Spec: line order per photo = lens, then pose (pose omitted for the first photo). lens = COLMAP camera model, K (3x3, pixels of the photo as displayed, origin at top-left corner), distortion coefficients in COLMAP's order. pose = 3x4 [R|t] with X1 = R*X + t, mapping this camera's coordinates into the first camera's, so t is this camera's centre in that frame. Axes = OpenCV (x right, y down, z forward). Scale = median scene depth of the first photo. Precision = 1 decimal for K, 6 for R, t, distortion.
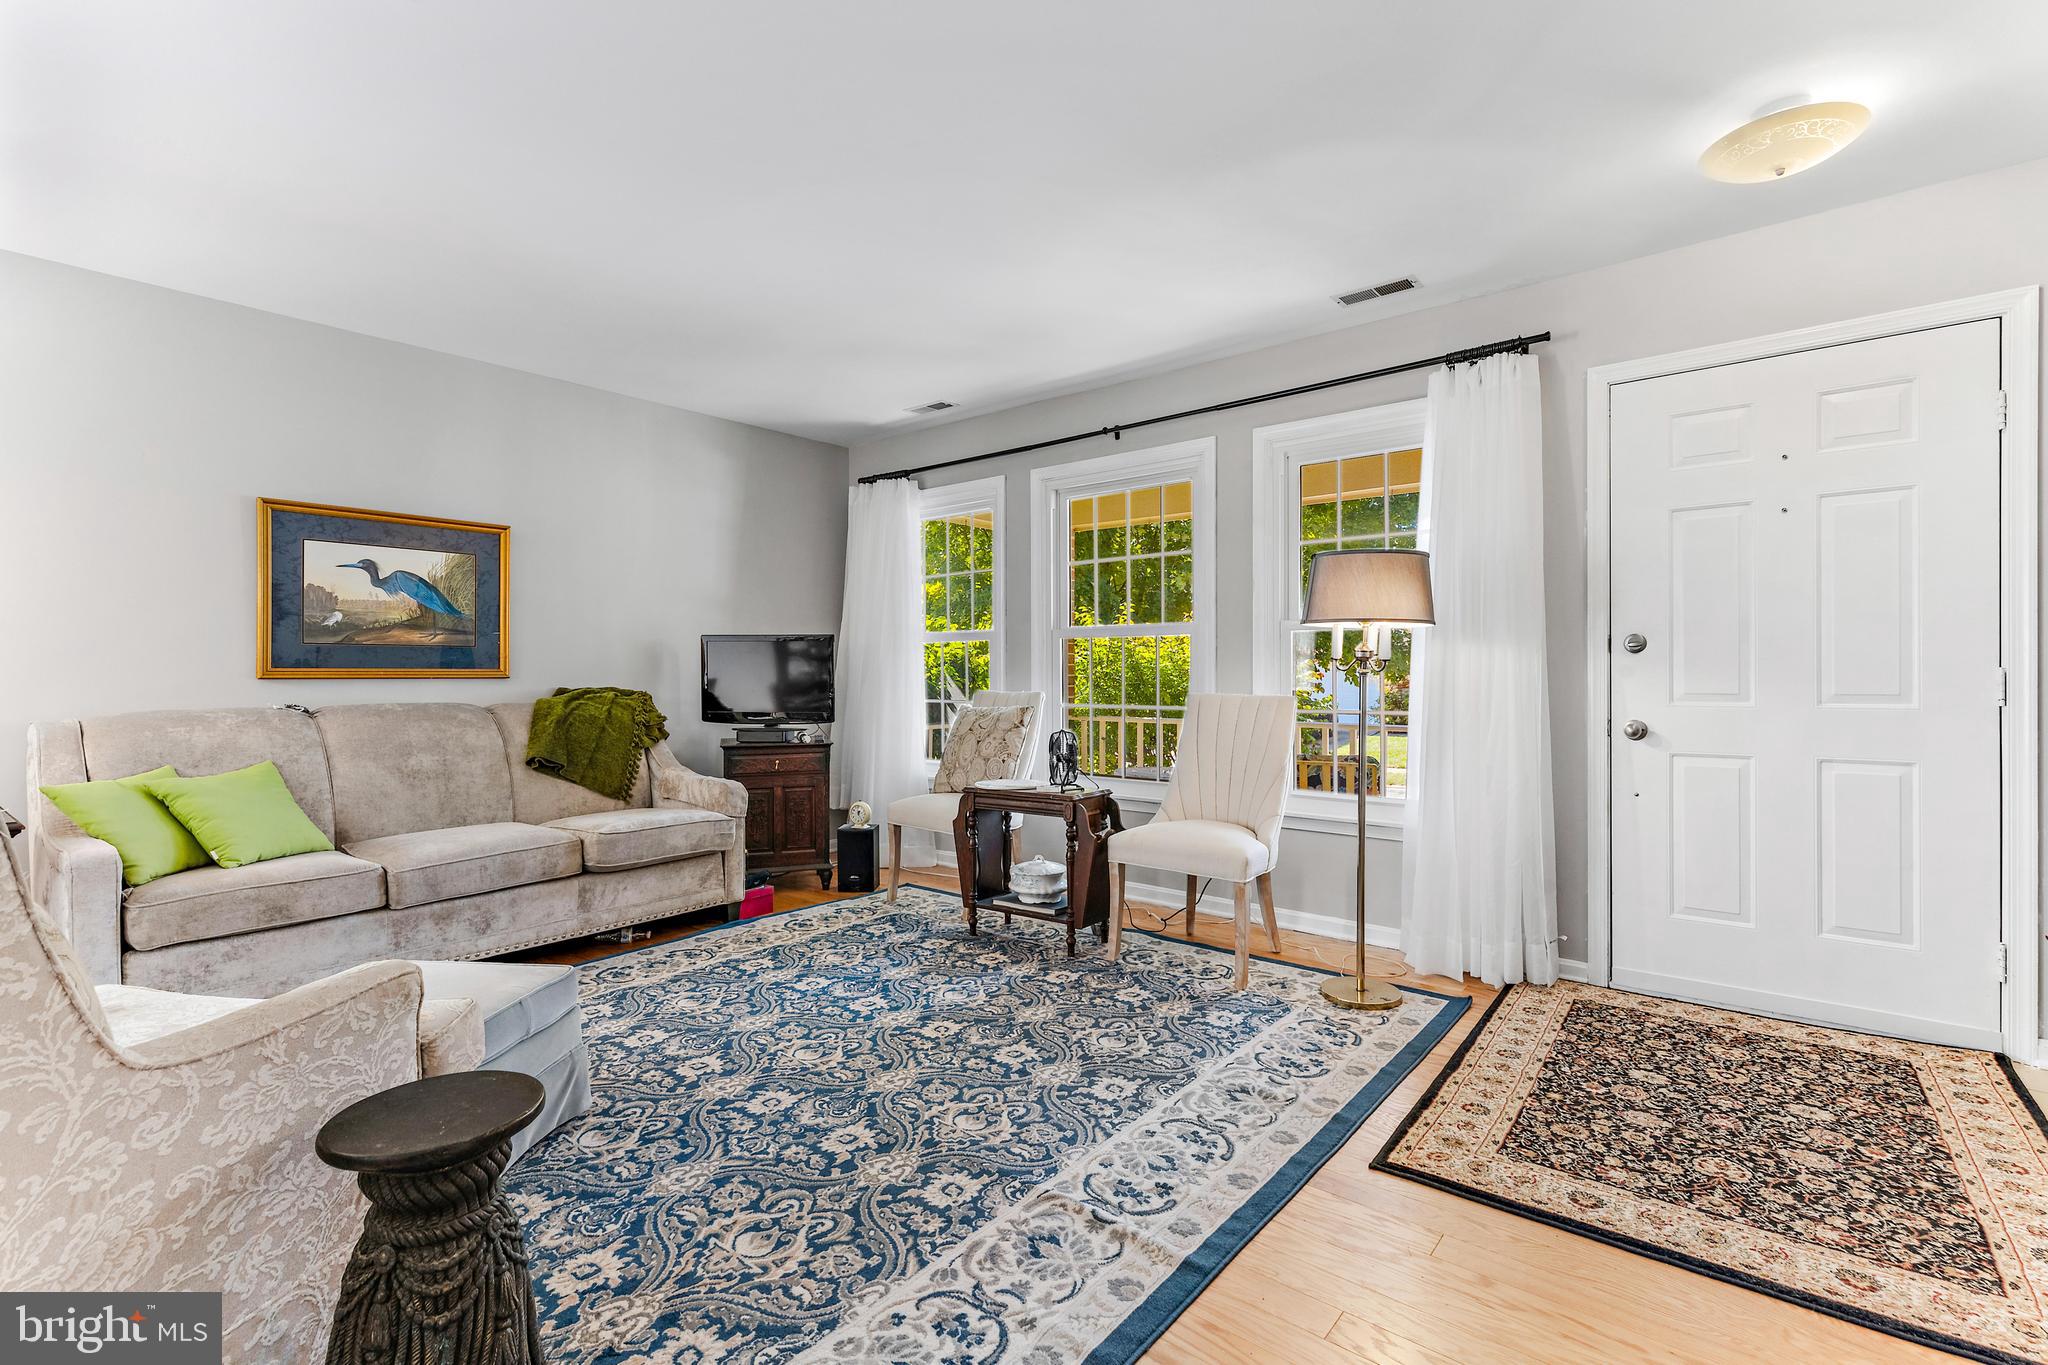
lens RADIAL K [[933.1, 0, 1025.7], [0, 933.1, 675.6], [0, 0, 1]] dist [0.003068, 0.000082]
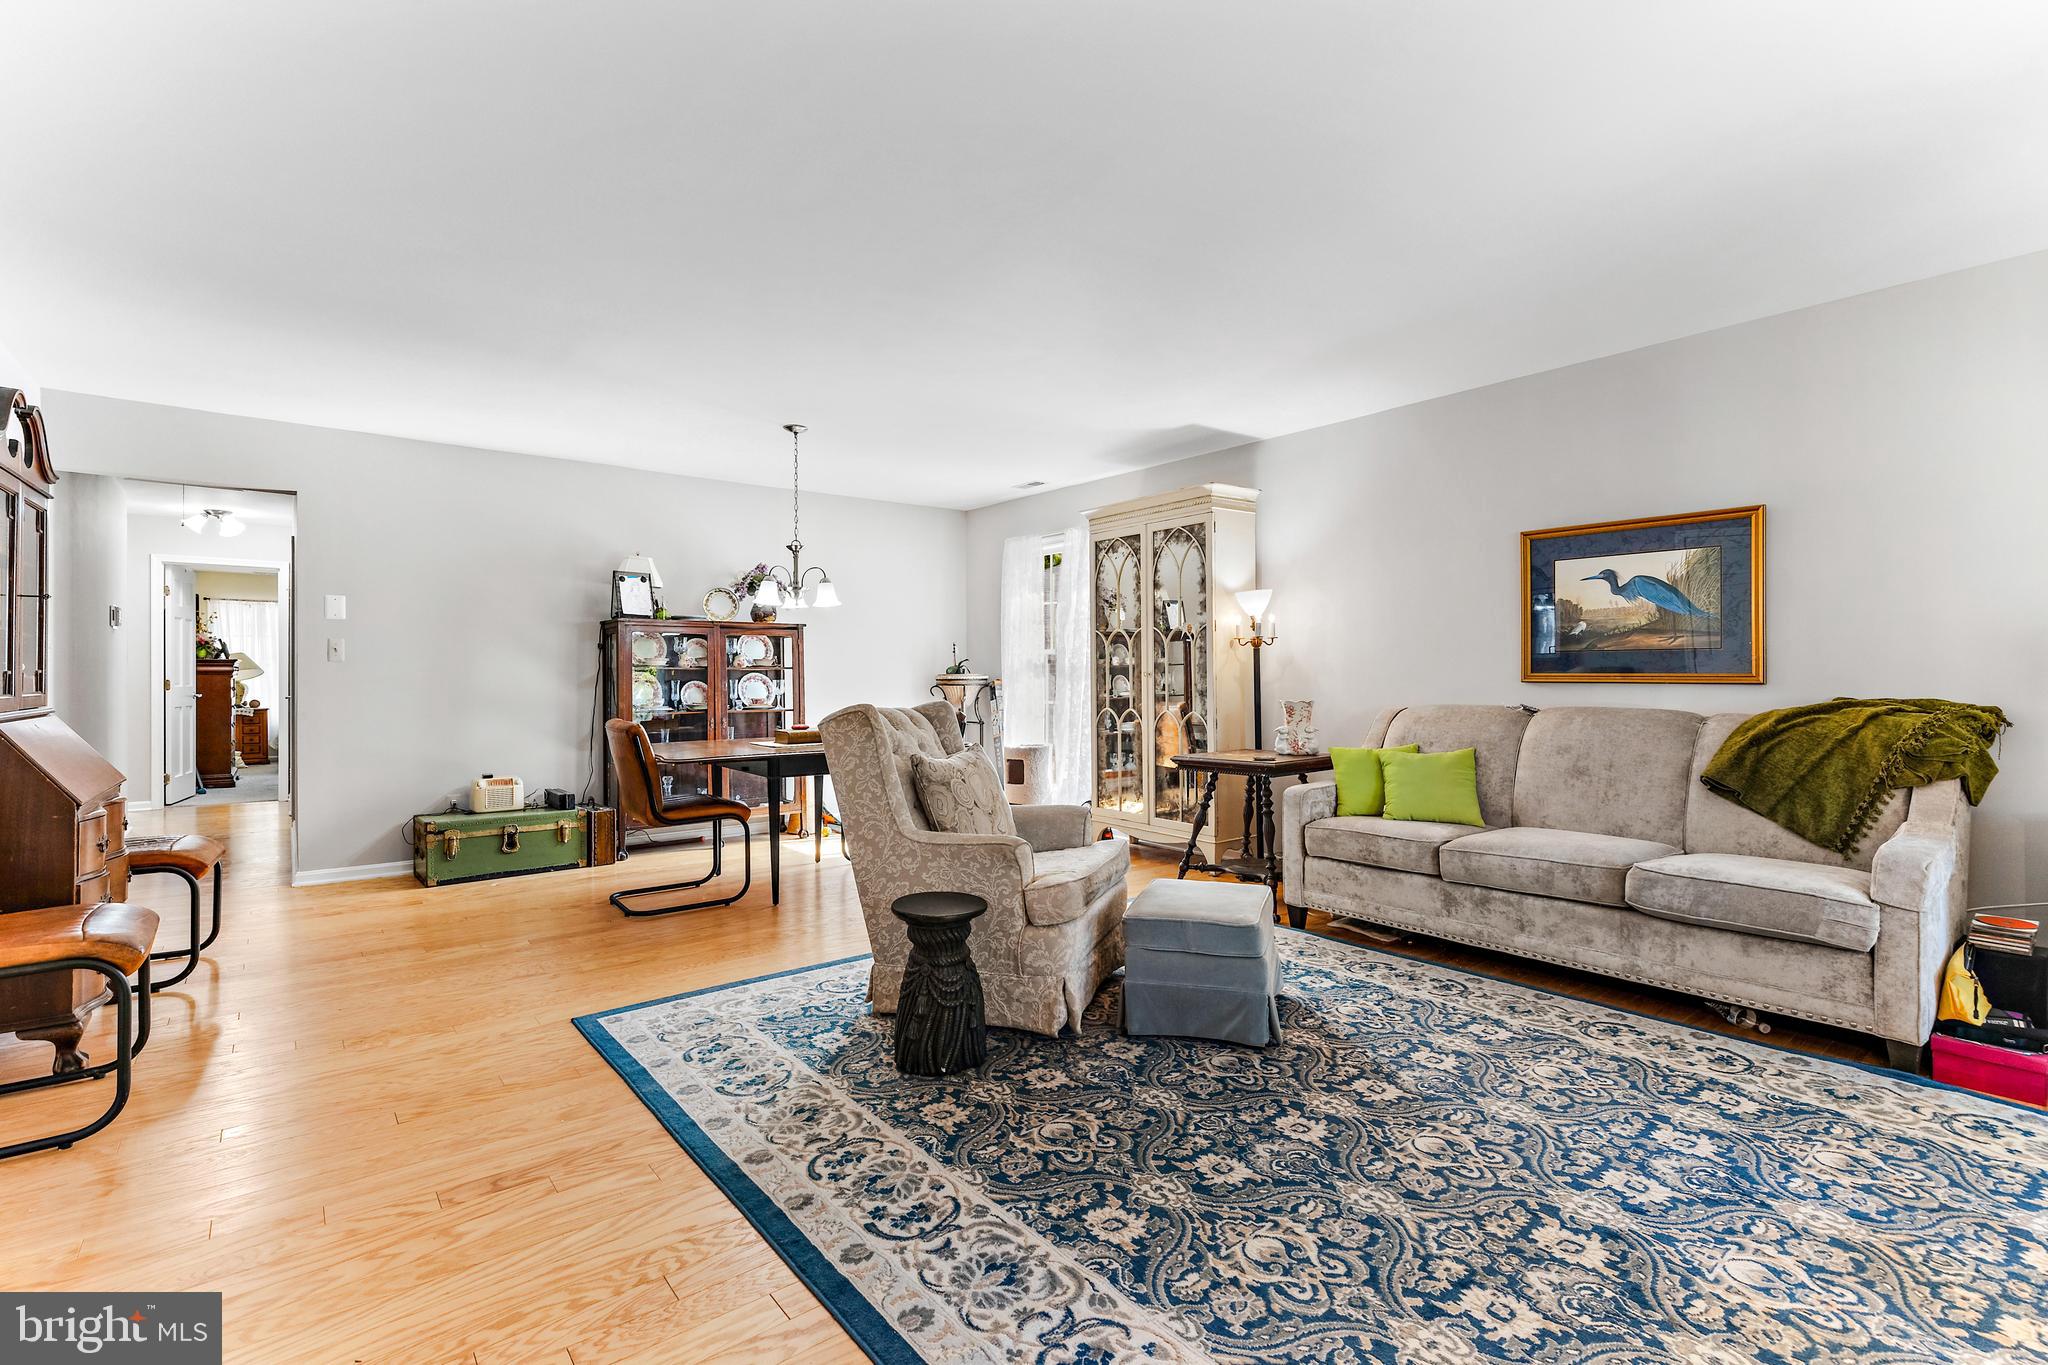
lens RADIAL K [[942.1, 0, 1033.8], [0, 942.1, 617.2], [0, 0, 1]] dist [0.001109, -0.000111]
pose [[-0.205693, -0.056529, -0.976982, 0.543754], [-0.004284, 0.998373, -0.056864, -0.007686], [0.978607, -0.007511, -0.205601, 0.669254]]
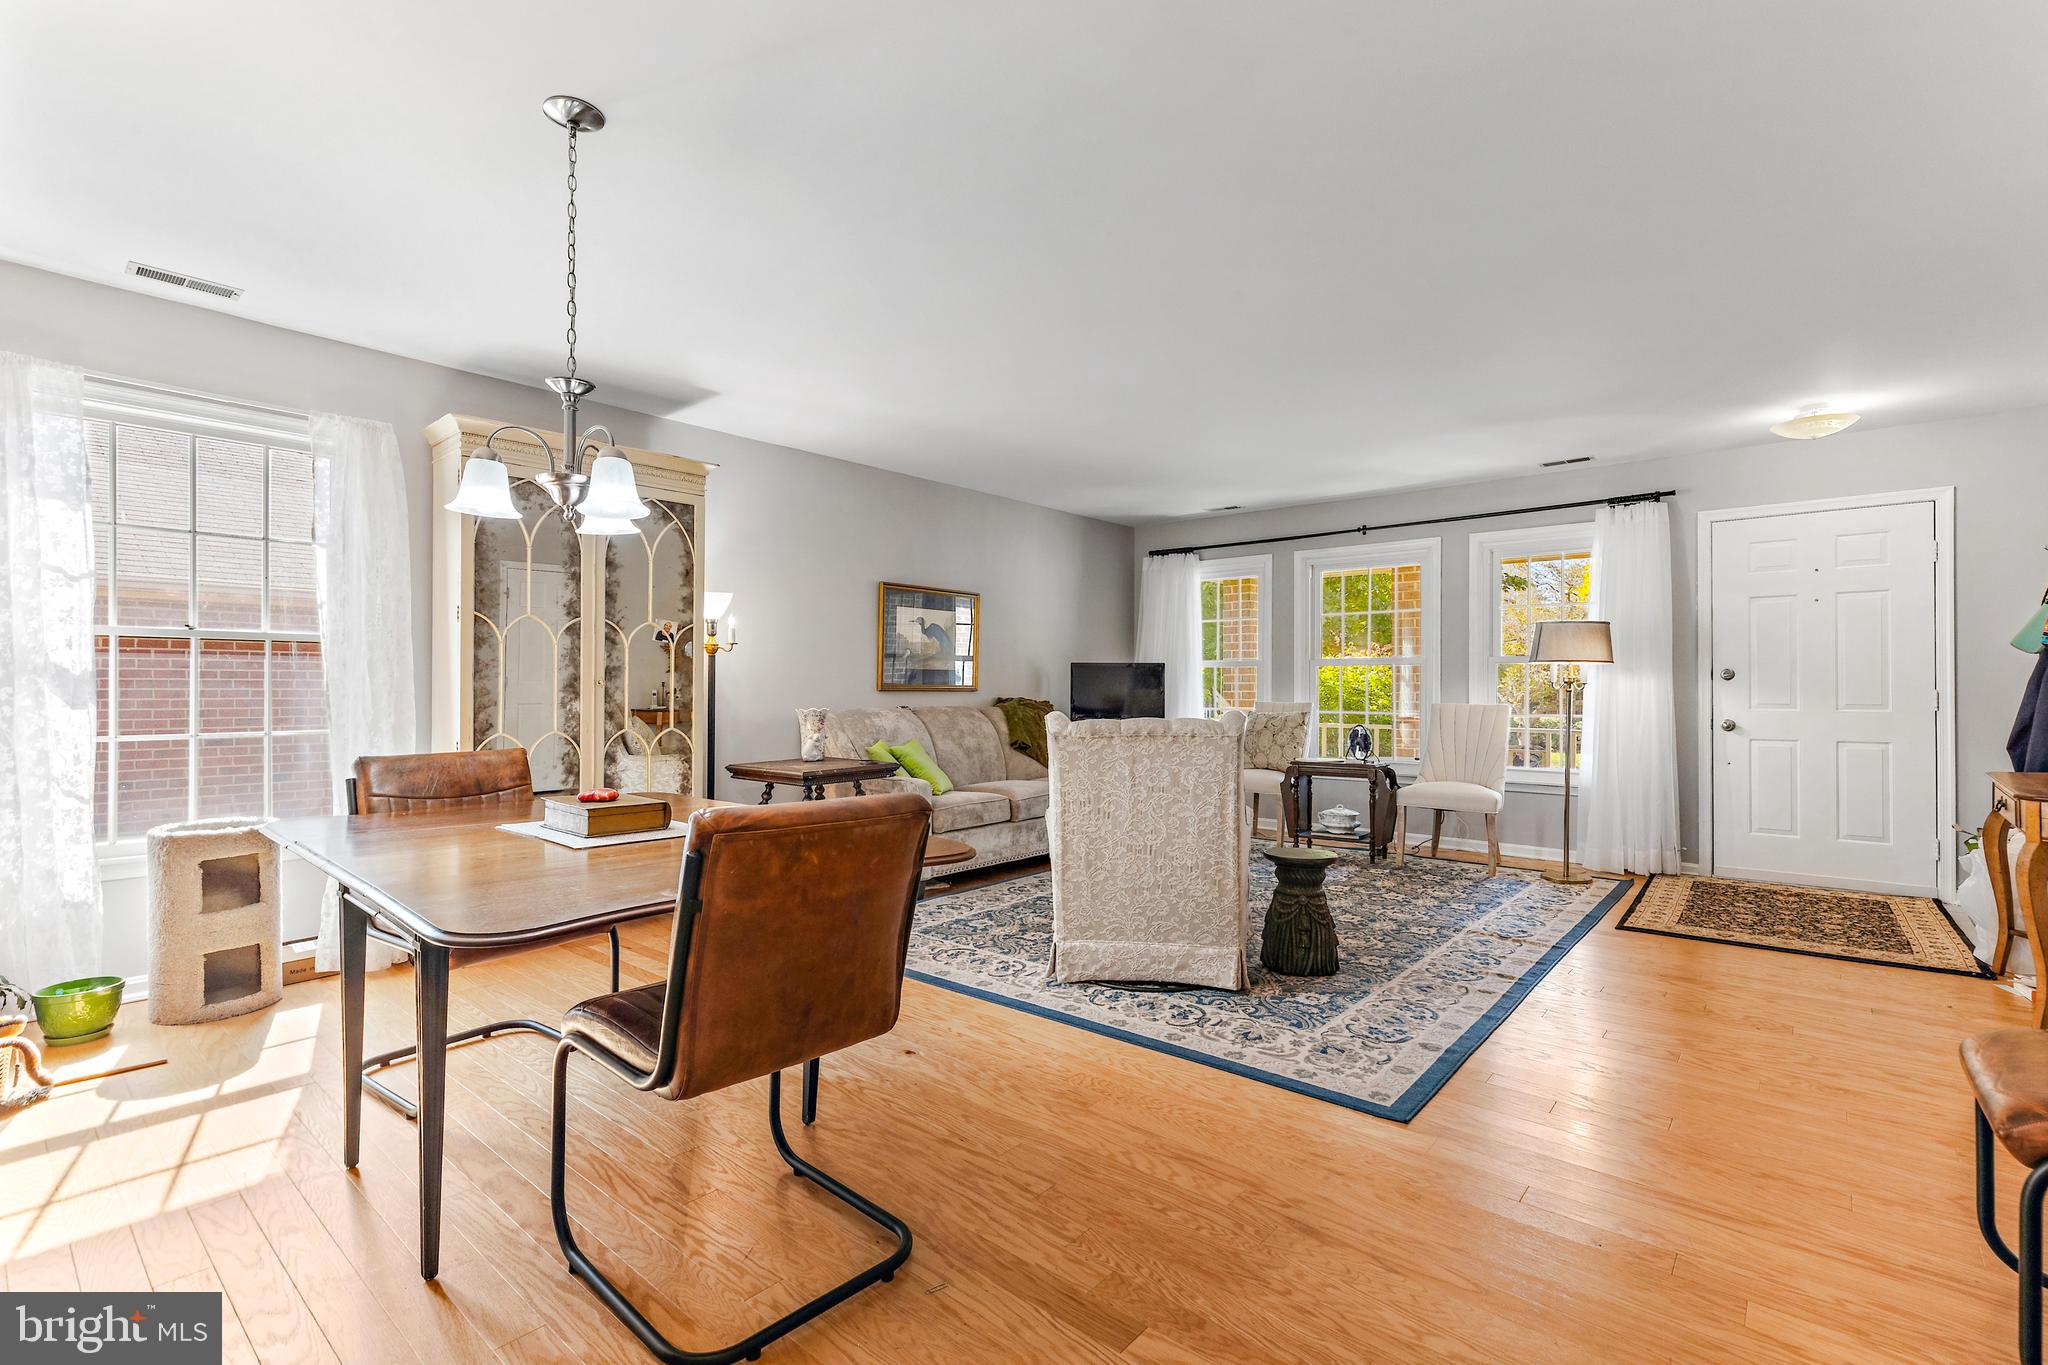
lens RADIAL K [[935.1, 0, 1024.0], [0, 935.1, 682.5], [0, 0, 1]] dist [0.001733, 0.000058]
pose [[0.999810, 0.005641, -0.018653, -0.569503], [-0.005873, 0.999906, -0.012379, 0.008601], [0.018582, 0.012487, 0.999749, -0.694210]]
